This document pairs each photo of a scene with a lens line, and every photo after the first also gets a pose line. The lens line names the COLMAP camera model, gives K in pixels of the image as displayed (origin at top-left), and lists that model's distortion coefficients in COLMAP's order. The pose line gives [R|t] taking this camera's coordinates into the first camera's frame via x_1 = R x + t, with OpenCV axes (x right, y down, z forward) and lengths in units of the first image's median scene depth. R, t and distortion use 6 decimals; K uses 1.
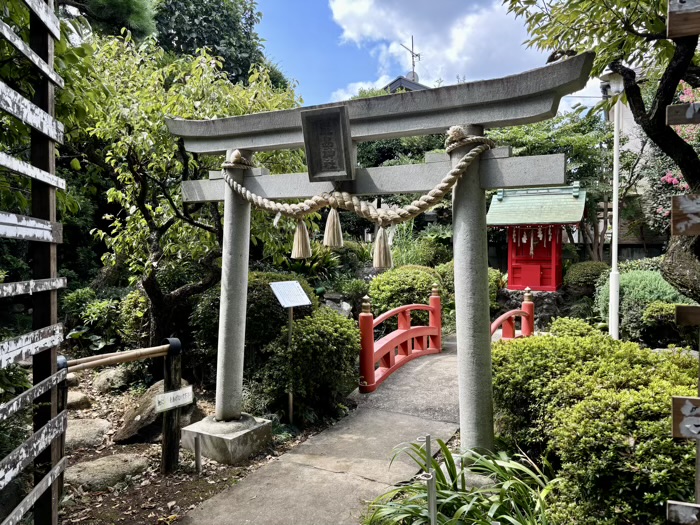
lens RADIAL K [[527.9, 0, 350.1], [0, 527.9, 260.6], [0, 0, 1]] dist [0.041183, -0.033997]
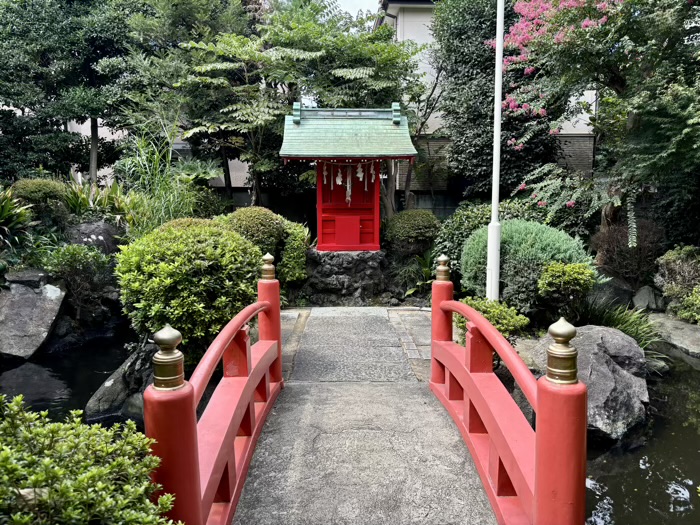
lens RADIAL K [[527.9, 0, 355.6], [0, 527.9, 263.7], [0, 0, 1]] dist [0.041183, -0.033997]
pose [[0.863560, -0.061749, 0.500452, -0.012588], [0.013532, 0.994954, 0.099414, 0.002261], [-0.504065, -0.079078, 0.860038, 0.372458]]
